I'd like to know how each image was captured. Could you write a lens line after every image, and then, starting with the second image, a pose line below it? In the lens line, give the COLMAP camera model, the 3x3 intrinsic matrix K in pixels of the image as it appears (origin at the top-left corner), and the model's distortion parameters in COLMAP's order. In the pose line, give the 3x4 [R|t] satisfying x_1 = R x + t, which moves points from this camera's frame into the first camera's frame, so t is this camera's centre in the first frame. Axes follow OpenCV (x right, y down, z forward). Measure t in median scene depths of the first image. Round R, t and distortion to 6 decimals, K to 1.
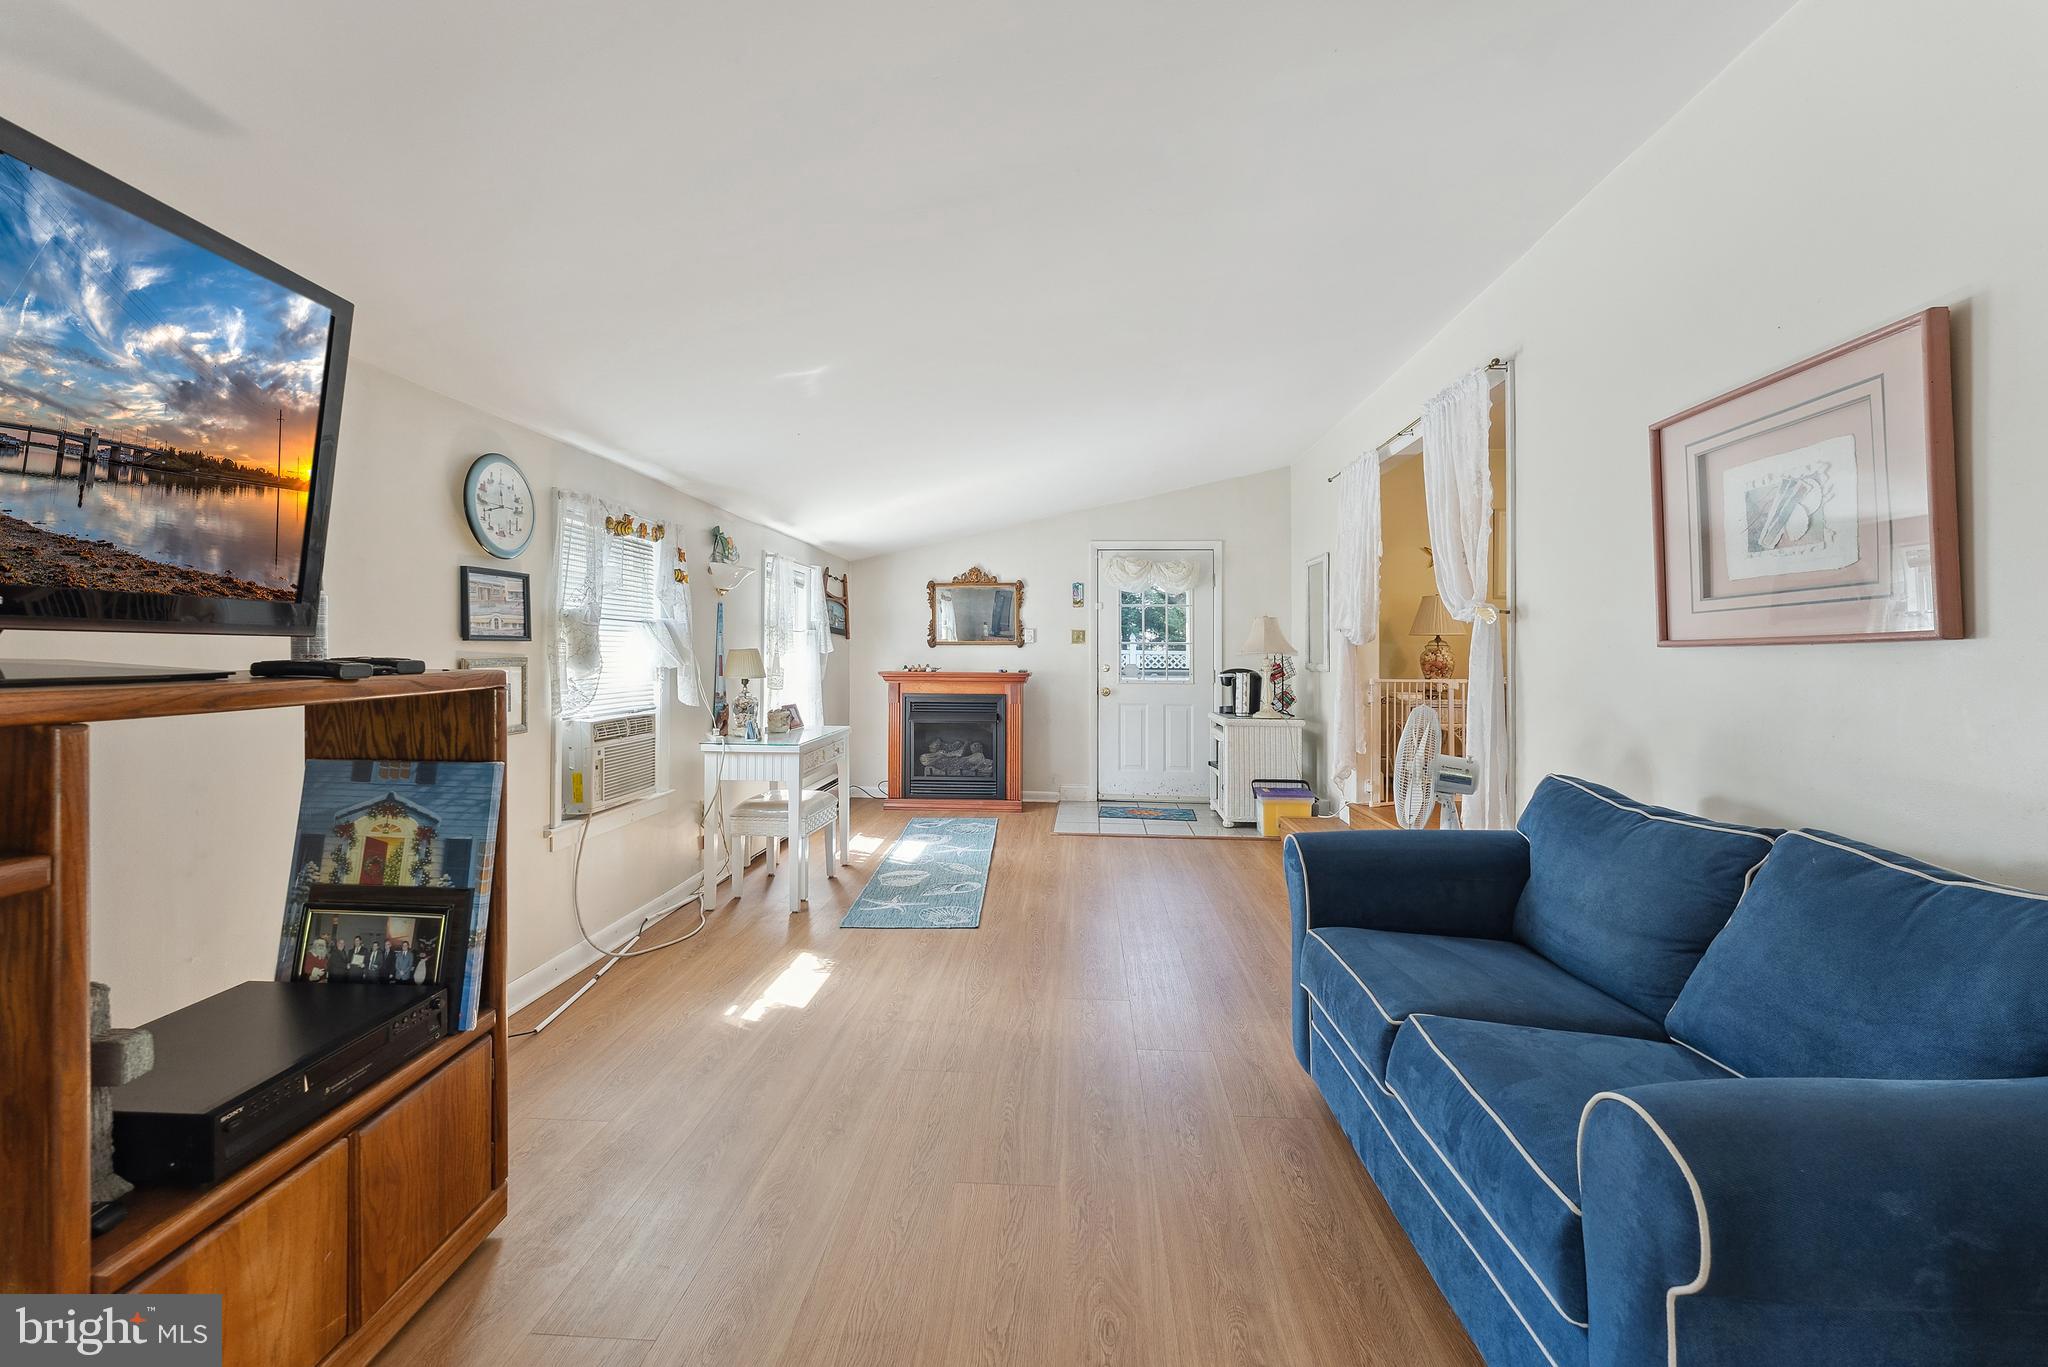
lens RADIAL K [[796.8, 0, 1027.9], [0, 796.8, 651.7], [0, 0, 1]] dist [0.000630, 0.000042]
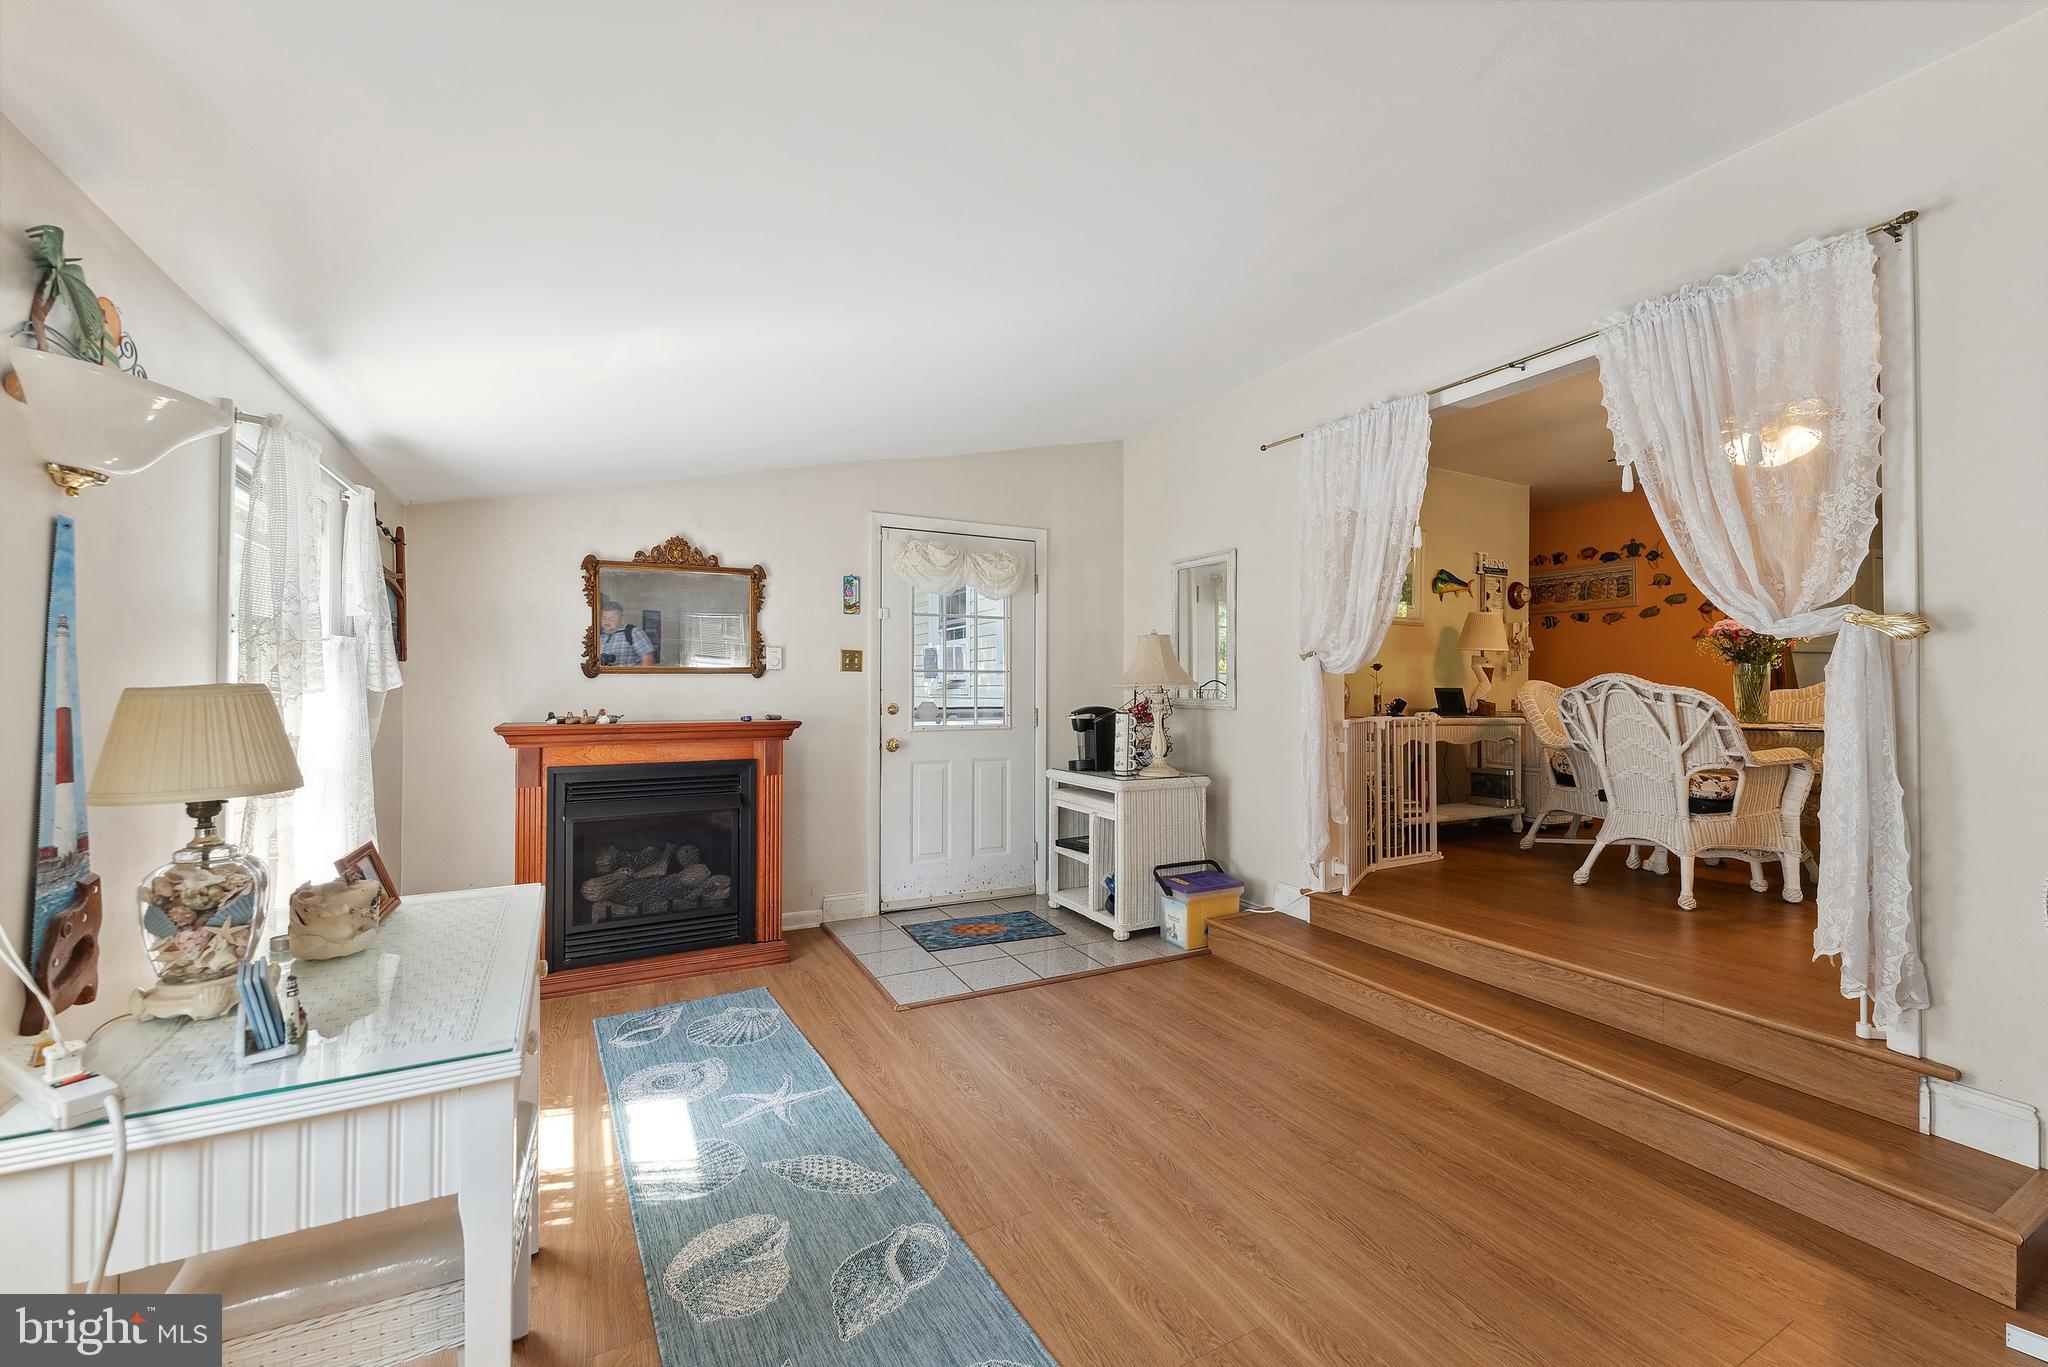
lens RADIAL K [[827.1, 0, 1024.8], [0, 827.1, 676.6], [0, 0, 1]] dist [0.003820, 0.000069]
pose [[0.863077, -0.000489, 0.505072, -0.160030], [0.002549, 0.999991, -0.003388, -0.003526], [-0.505066, 0.004211, 0.863070, 0.382590]]
